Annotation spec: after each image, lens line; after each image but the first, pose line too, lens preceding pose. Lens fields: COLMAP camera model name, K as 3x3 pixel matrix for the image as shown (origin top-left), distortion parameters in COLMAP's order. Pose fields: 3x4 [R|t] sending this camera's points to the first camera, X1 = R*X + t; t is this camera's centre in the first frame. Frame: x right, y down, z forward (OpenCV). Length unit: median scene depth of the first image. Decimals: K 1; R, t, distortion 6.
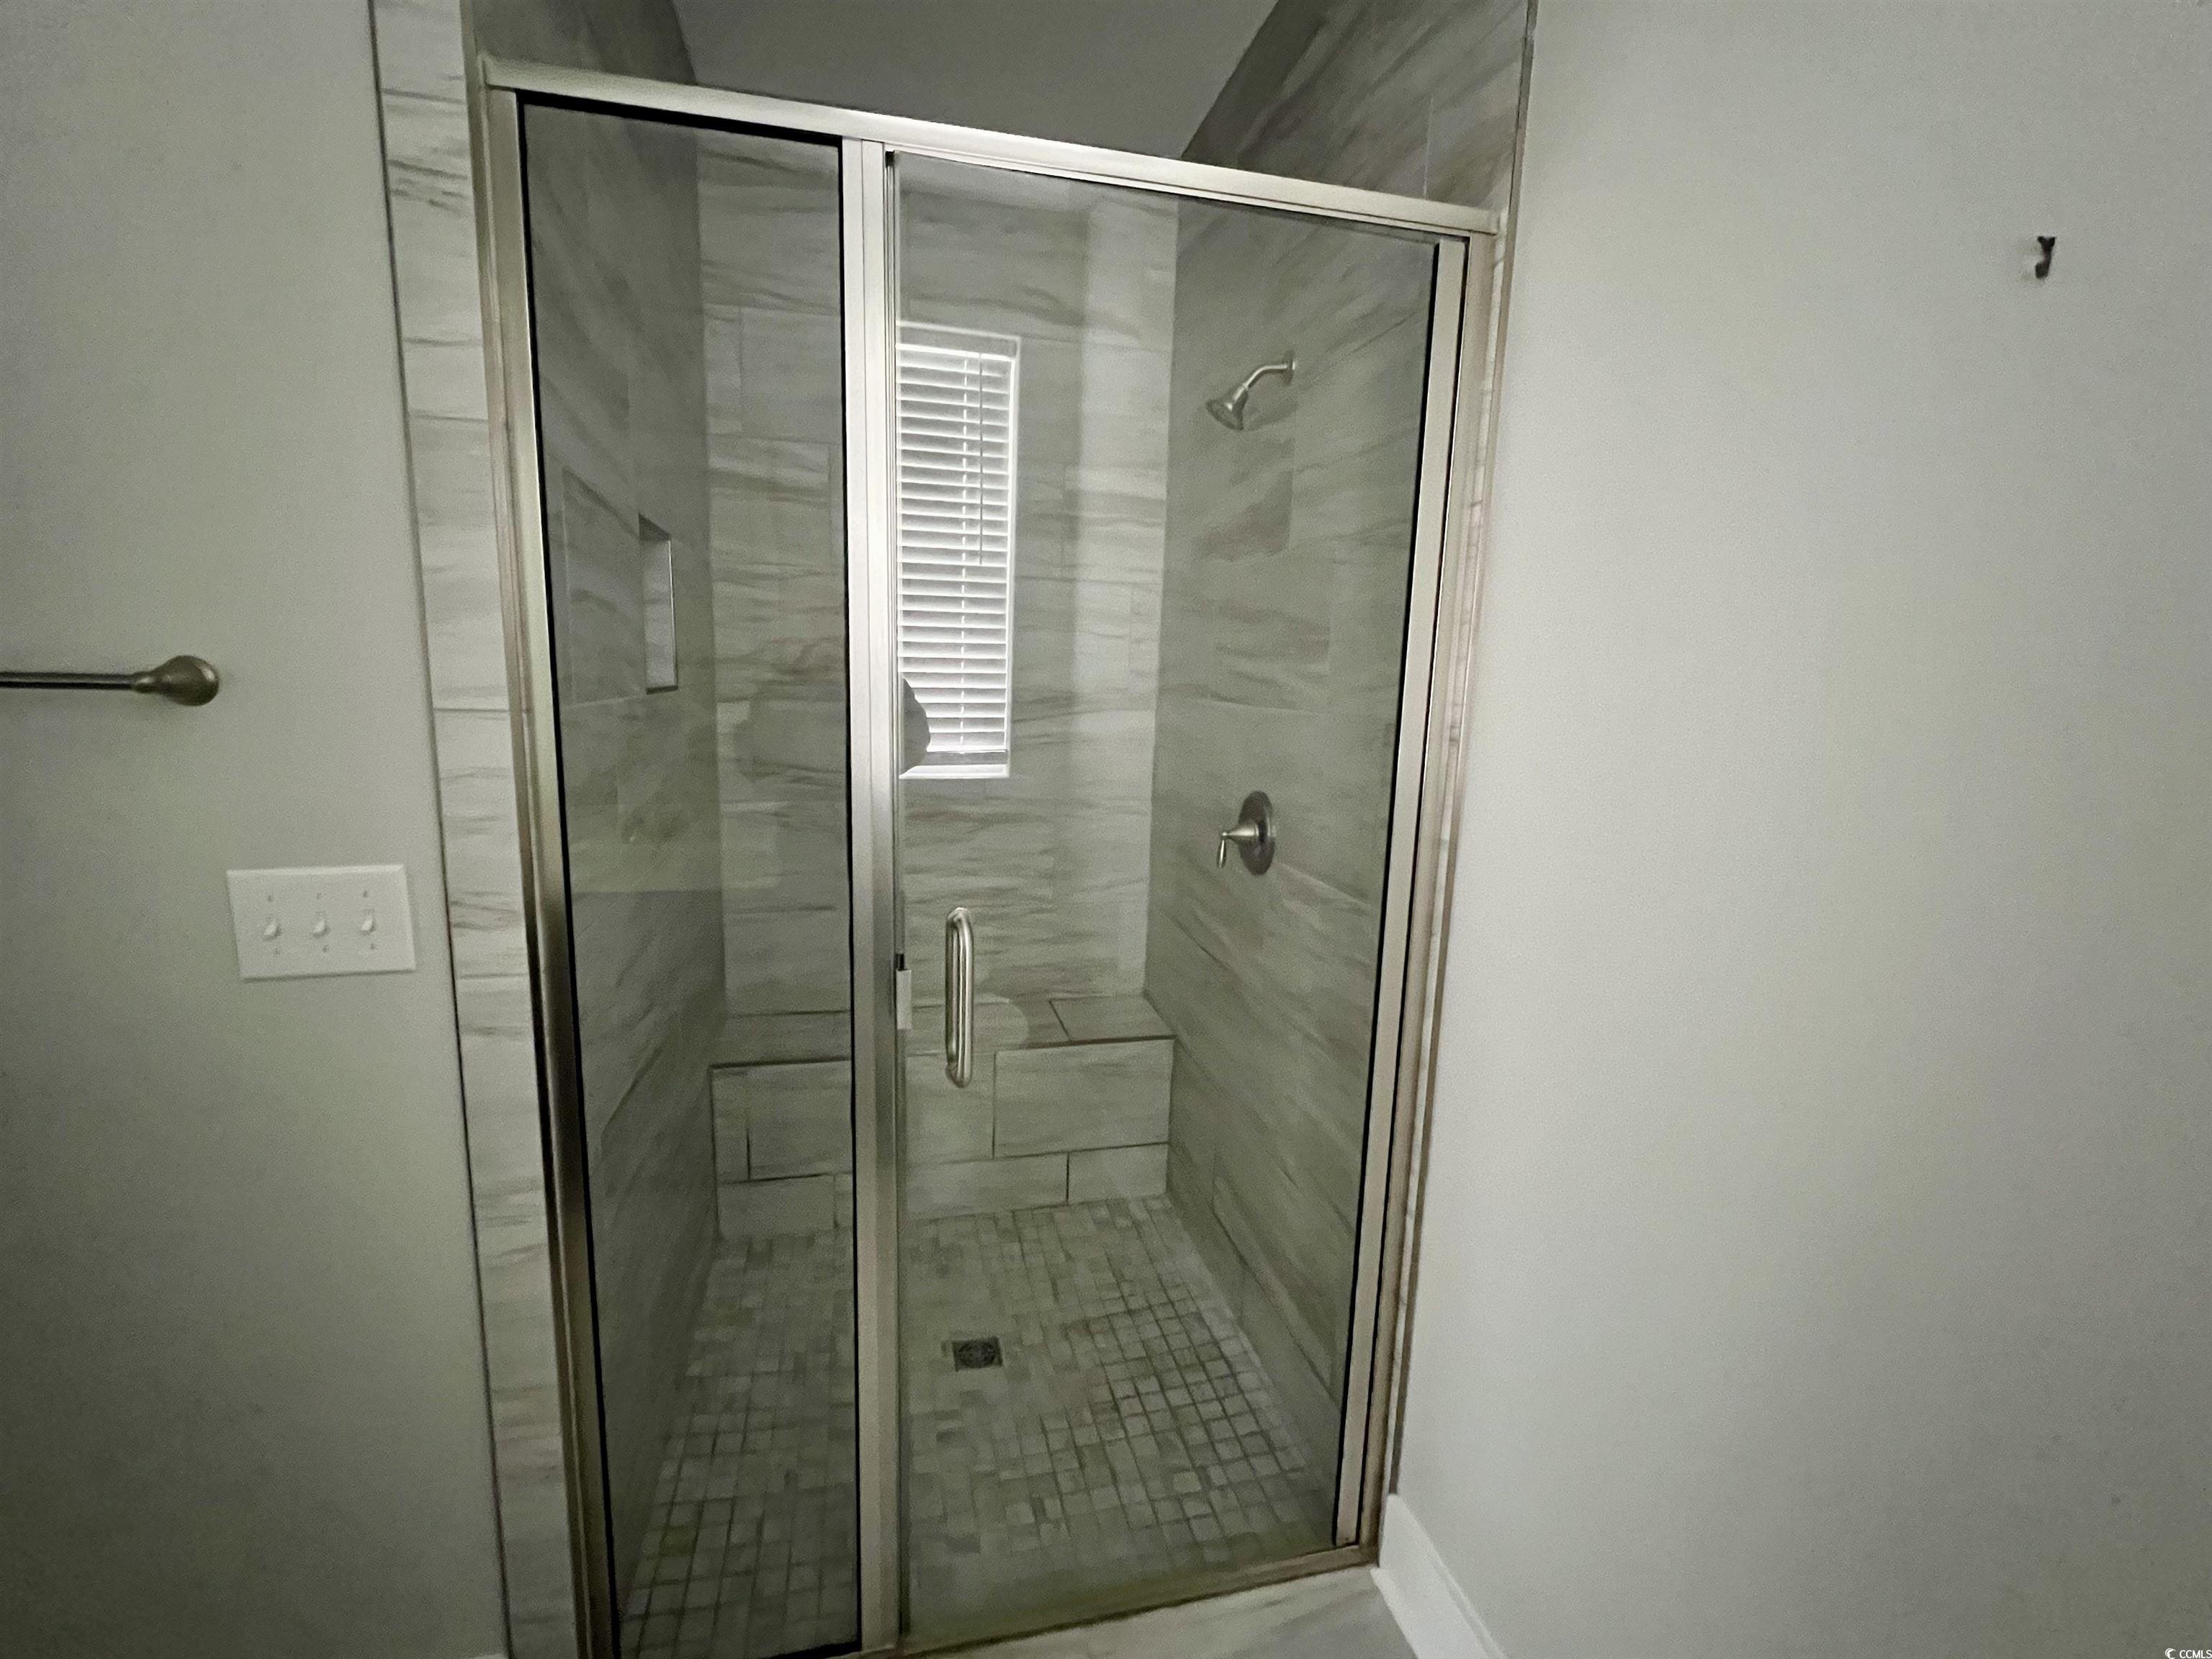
lens RADIAL K [[959.7, 0, 1106.0], [0, 959.7, 829.5], [0, 0, 1]] dist [0.012006, 0.000044]
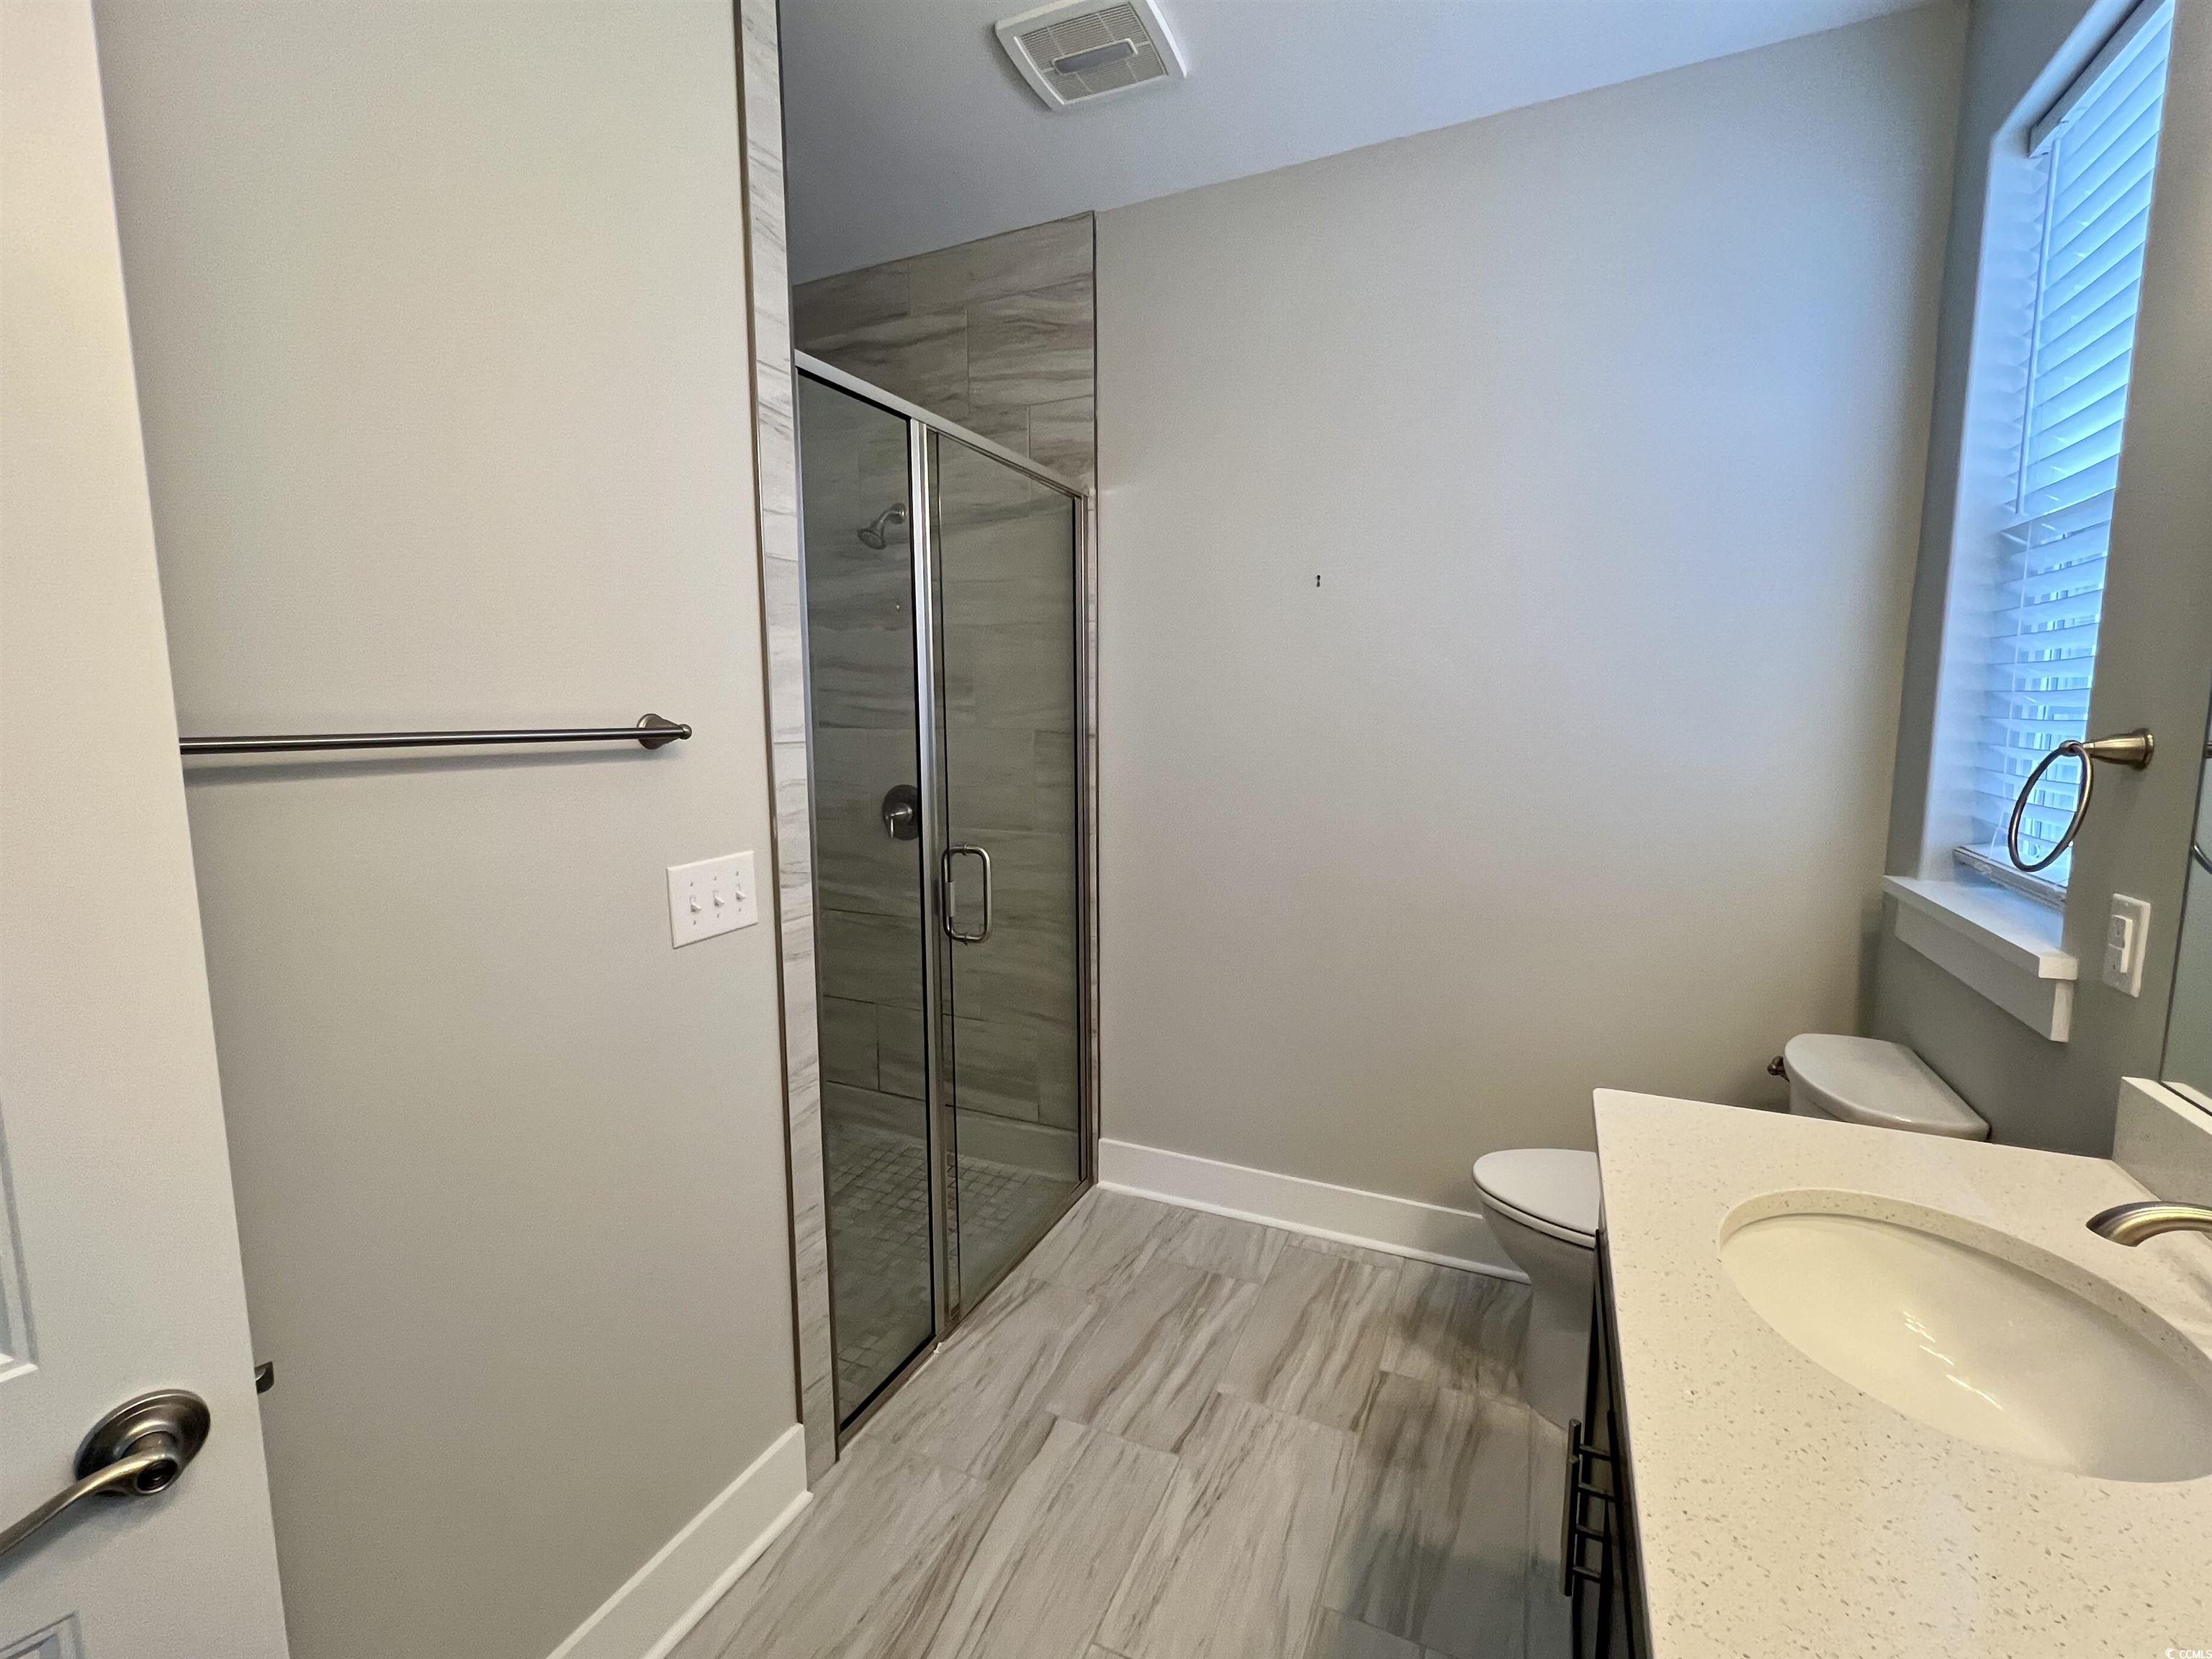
lens RADIAL K [[959.7, 0, 1106.0], [0, 959.7, 829.5], [0, 0, 1]] dist [0.012006, 0.000044]
pose [[0.619053, -0.128160, 0.774821, -1.564705], [0.151069, 0.987602, 0.042657, 0.024549], [-0.770682, 0.090644, 0.630740, -0.349518]]
